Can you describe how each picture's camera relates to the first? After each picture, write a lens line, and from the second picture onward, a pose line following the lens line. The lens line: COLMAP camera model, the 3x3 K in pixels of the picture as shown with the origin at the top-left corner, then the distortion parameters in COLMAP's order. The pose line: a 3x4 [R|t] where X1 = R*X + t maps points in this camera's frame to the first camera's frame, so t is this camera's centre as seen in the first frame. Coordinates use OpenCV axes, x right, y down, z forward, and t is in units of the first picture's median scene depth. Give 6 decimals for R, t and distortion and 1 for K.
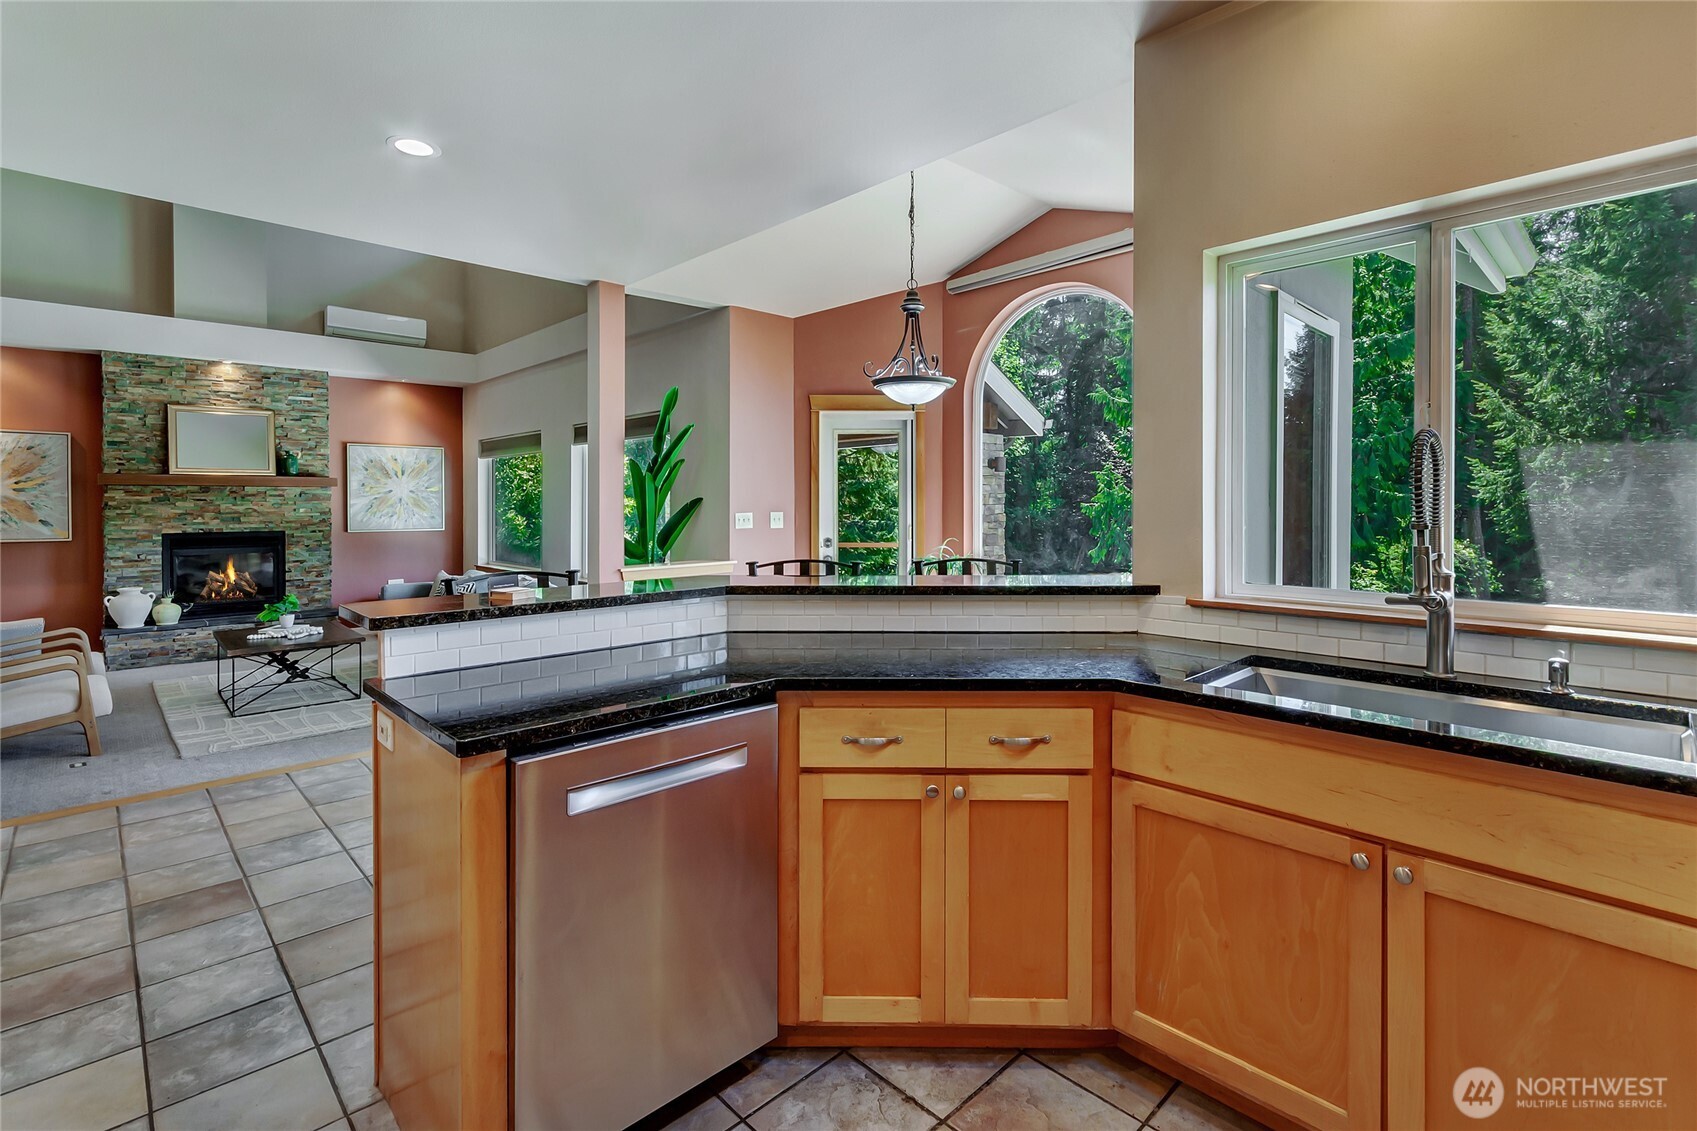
lens RADIAL K [[780.6, 0, 858.1], [0, 780.6, 513.4], [0, 0, 1]] dist [-0.000471, 0.000427]
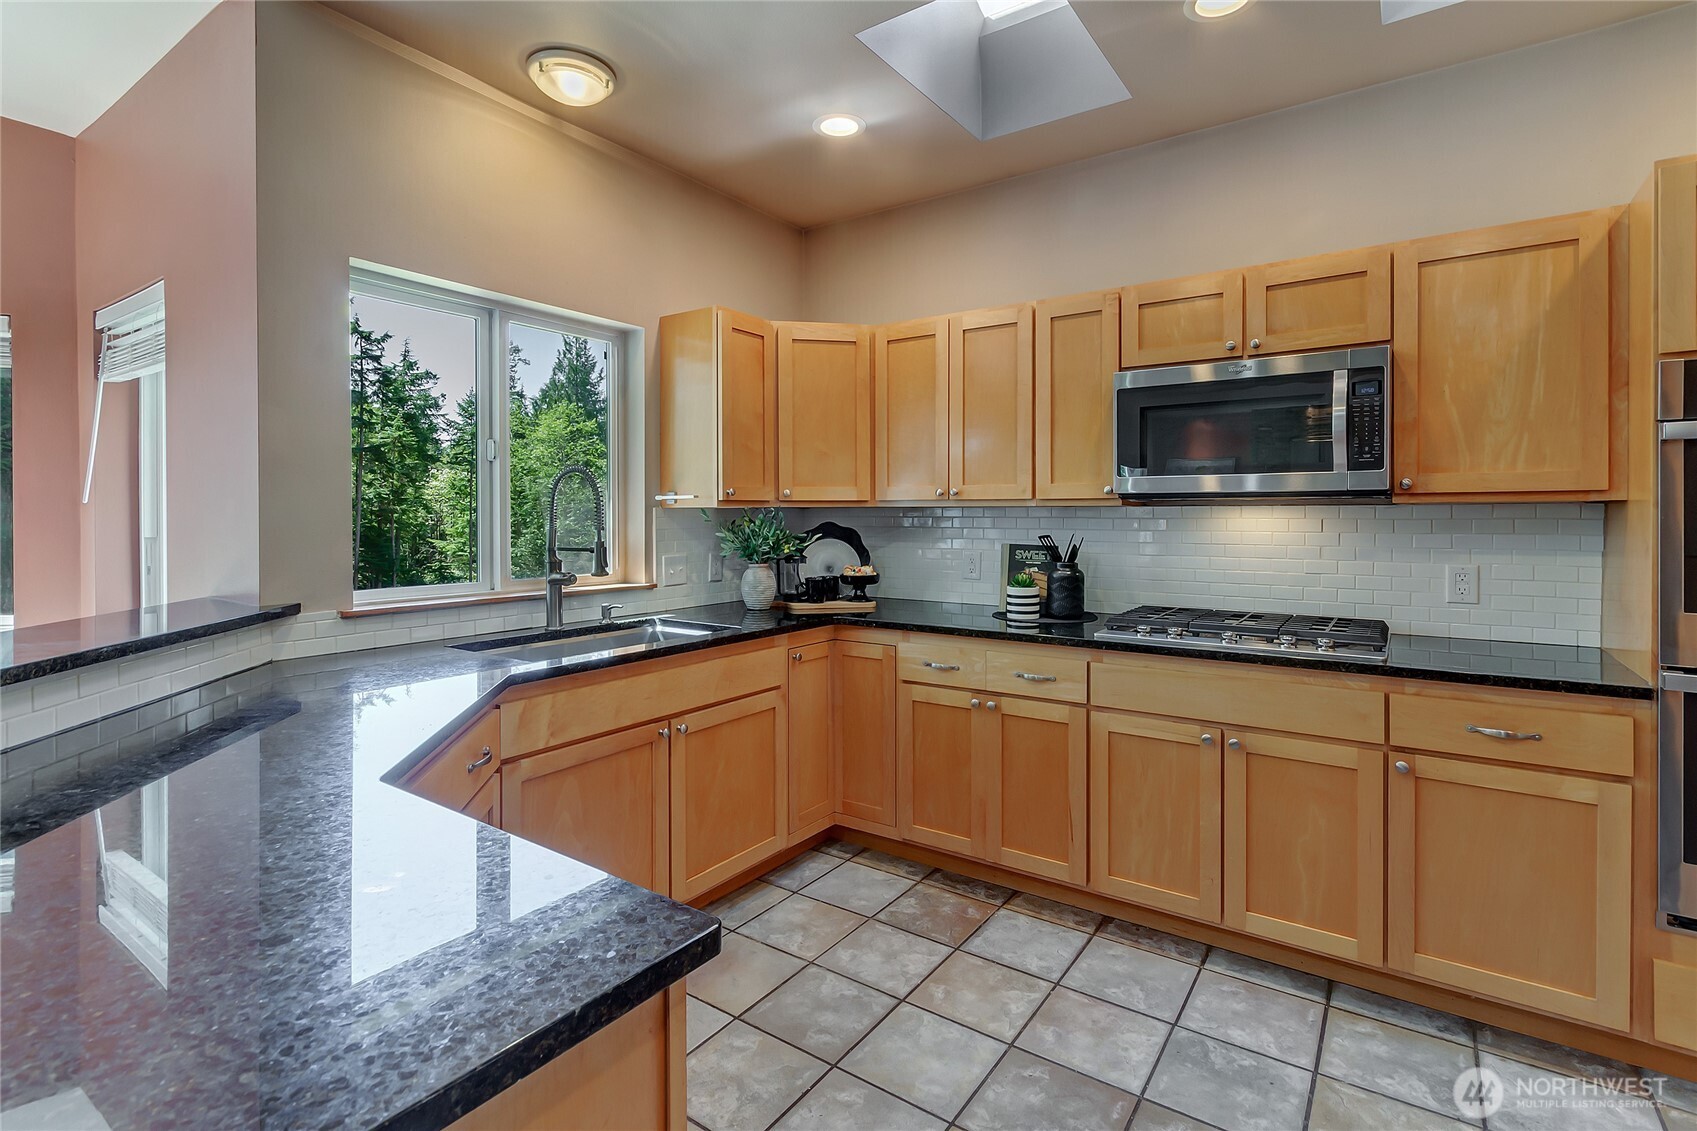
lens RADIAL K [[772.7, 0, 845.9], [0, 772.7, 519.2], [0, 0, 1]] dist [0.002713, -0.000650]
pose [[-0.167139, -0.007569, 0.985904, -0.587105], [0.008840, 0.999919, 0.009175, -0.006170], [-0.985894, 0.010249, -0.167058, 0.523635]]
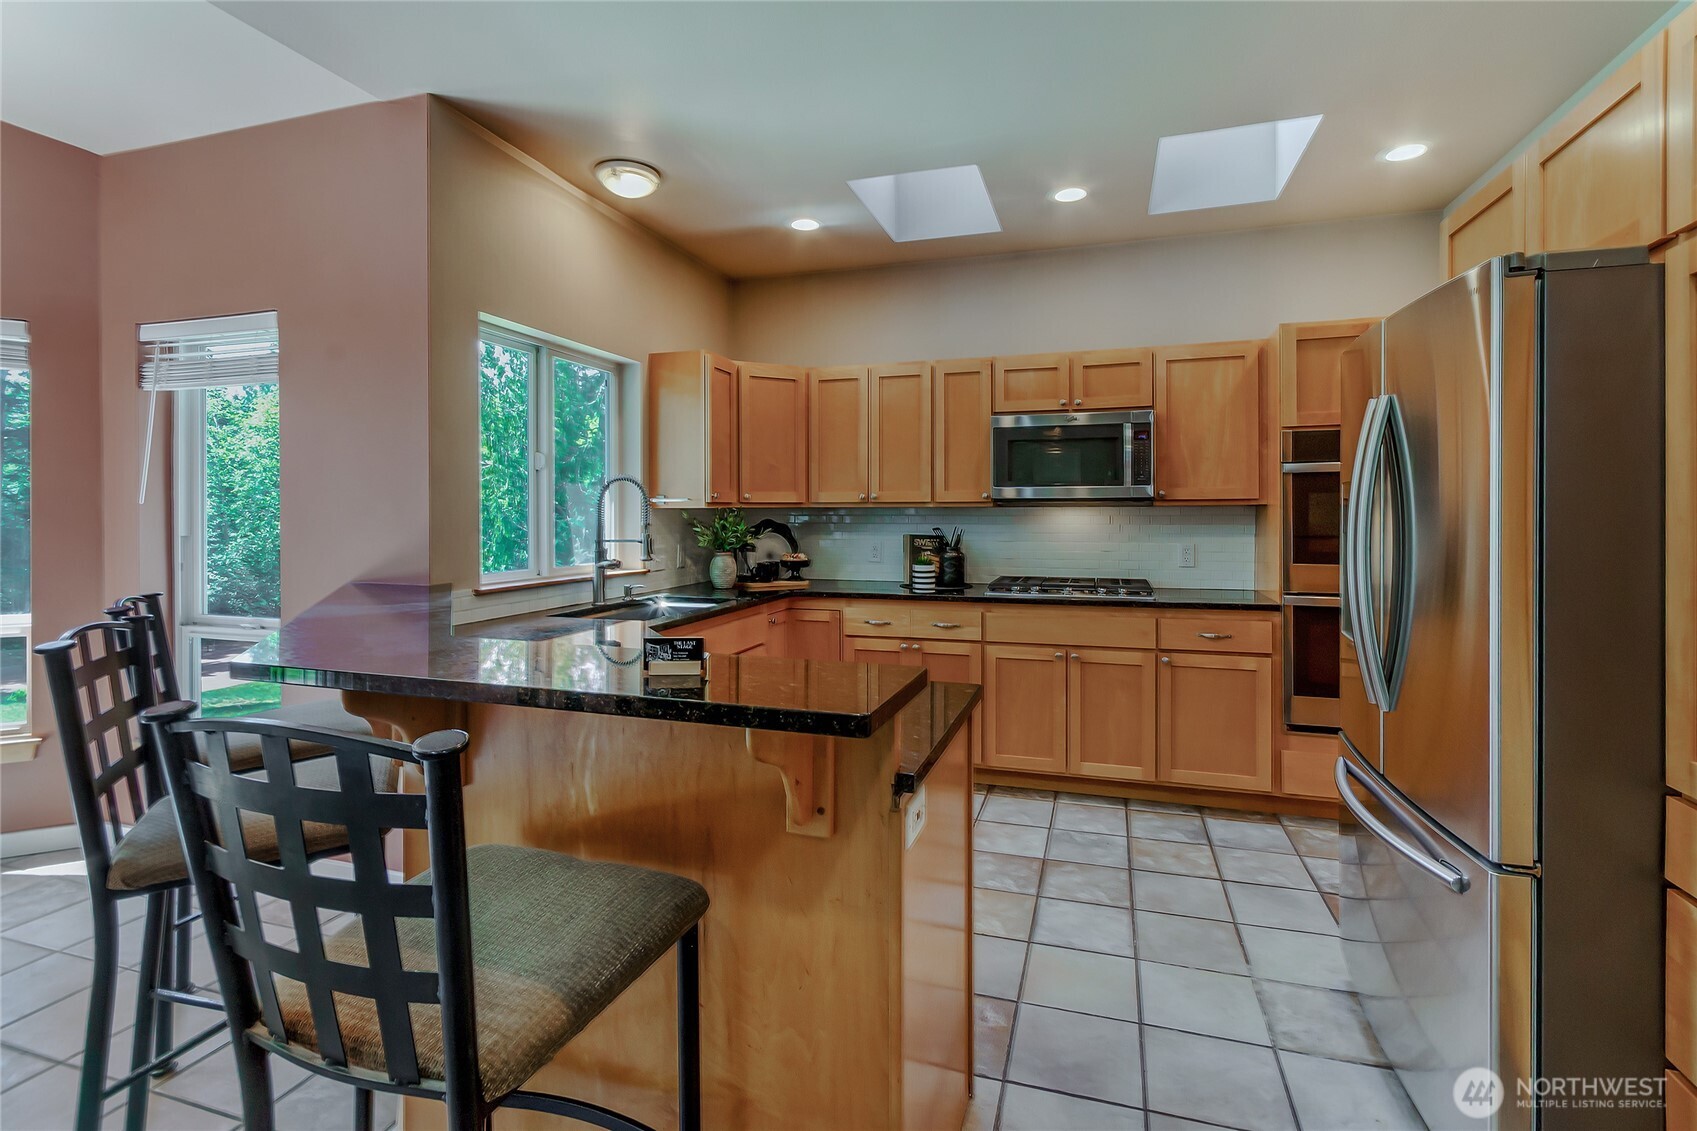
lens RADIAL K [[780.6, 0, 858.1], [0, 780.6, 513.4], [0, 0, 1]] dist [-0.000471, 0.000427]
pose [[-0.467240, -0.000841, 0.884130, -0.887795], [0.008988, 0.999943, 0.005701, -0.010436], [-0.884085, 0.010611, -0.467206, 0.989129]]
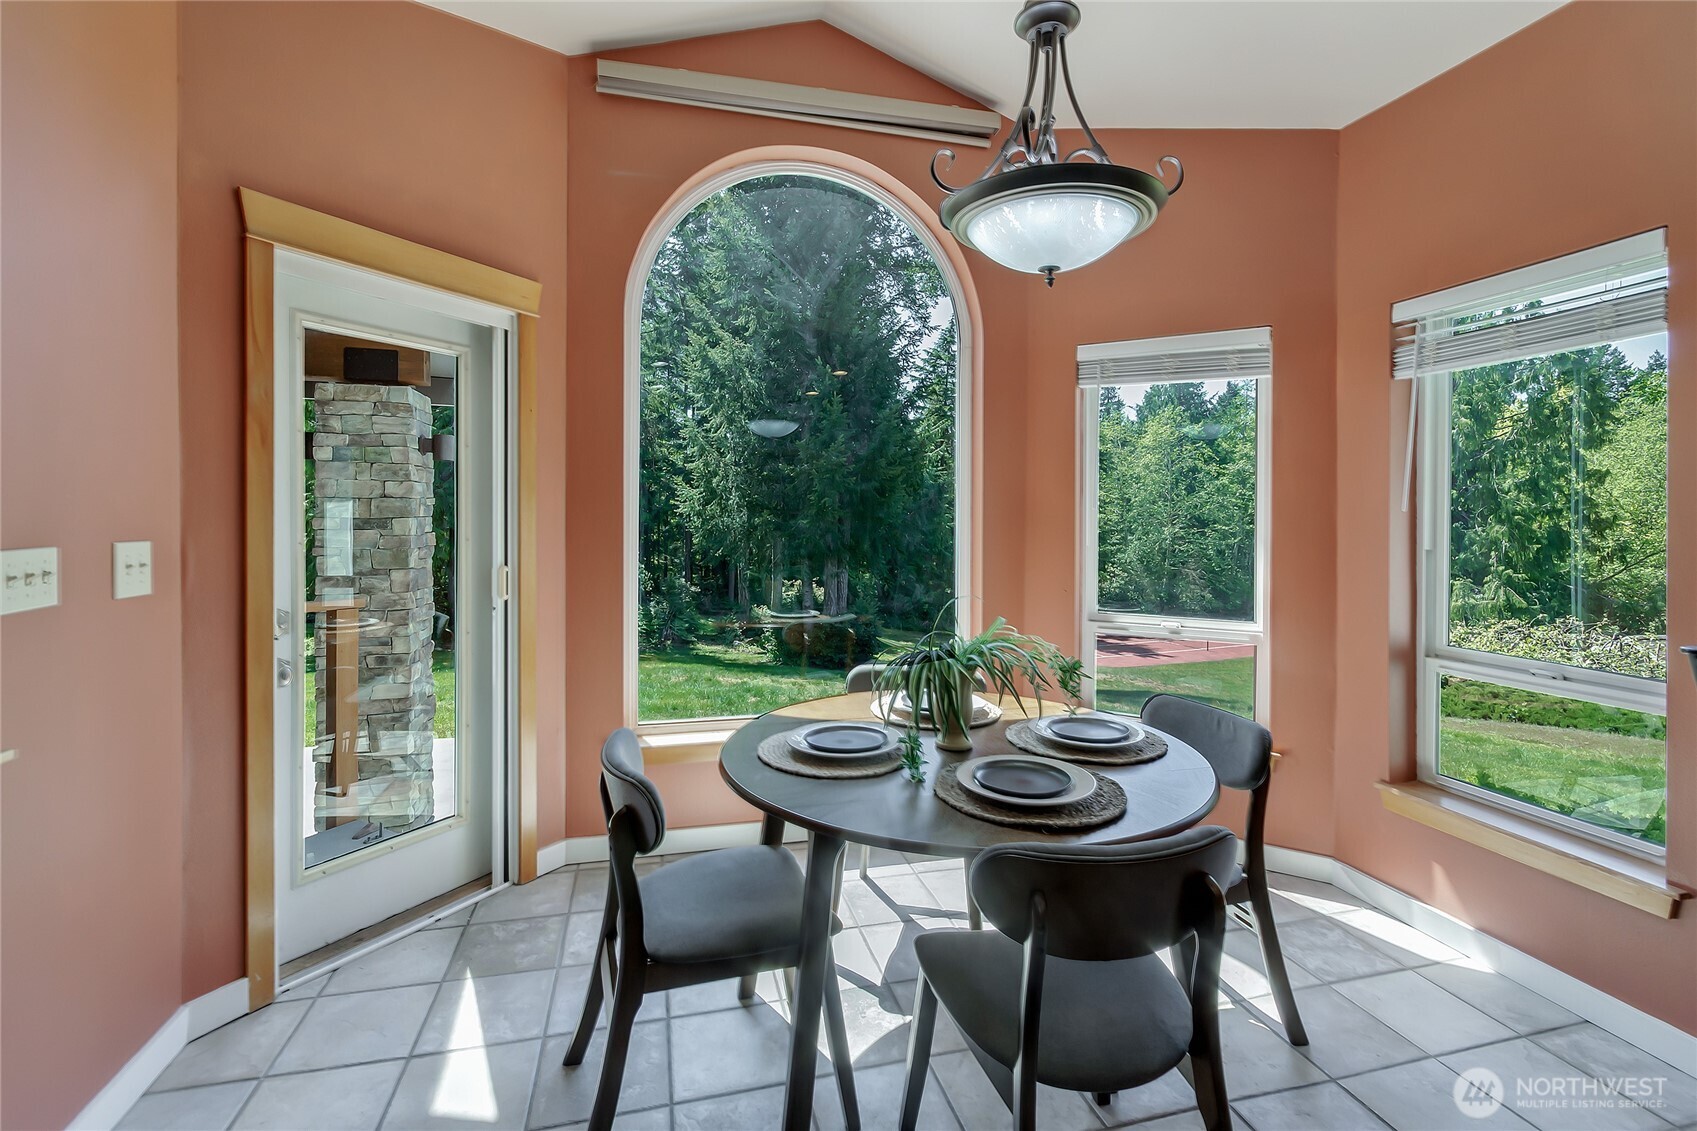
lens RADIAL K [[754.6, 0, 842.2], [0, 754.6, 524.3], [0, 0, 1]] dist [0.000432, 0.000113]
pose [[0.495670, -0.005091, 0.868496, -0.539611], [0.005281, 0.999982, 0.002848, -0.018389], [-0.868495, 0.003175, 0.495688, 1.546246]]
